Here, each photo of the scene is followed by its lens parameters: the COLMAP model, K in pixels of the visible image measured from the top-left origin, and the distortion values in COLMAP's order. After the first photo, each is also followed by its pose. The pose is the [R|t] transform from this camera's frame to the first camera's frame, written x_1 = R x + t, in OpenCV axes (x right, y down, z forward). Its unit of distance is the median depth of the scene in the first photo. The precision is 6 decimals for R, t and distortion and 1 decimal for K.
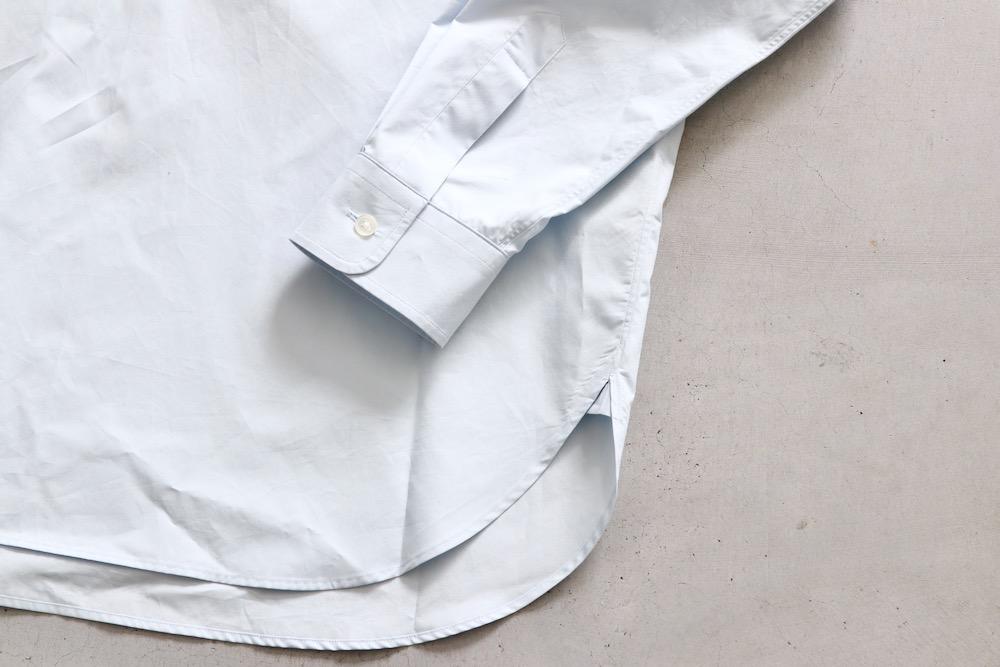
lens RADIAL K [[1836.7, 0, 500.0], [0, 1836.7, 333.5], [0, 0, 1]] dist [0.017209, 0.029672]
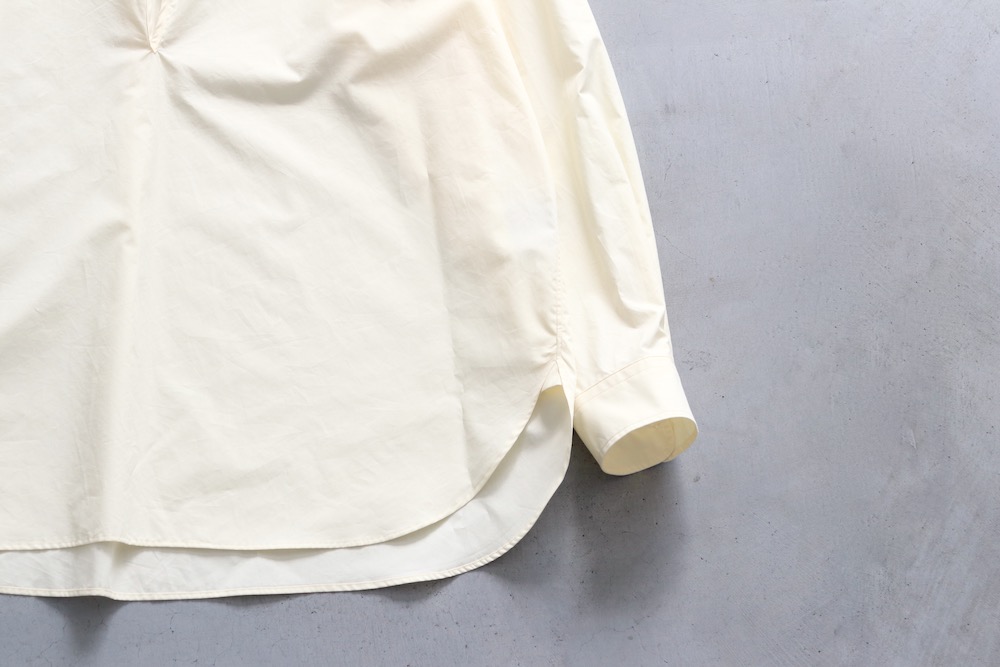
lens RADIAL K [[2483.0, 0, 500.0], [0, 2483.0, 333.5], [0, 0, 1]] dist [0.000137, 0.162646]
pose [[0.982271, -0.187110, 0.011528, 0.009187], [0.185084, 0.977729, 0.098945, -0.232768], [-0.029785, -0.095057, 0.995026, -0.948064]]
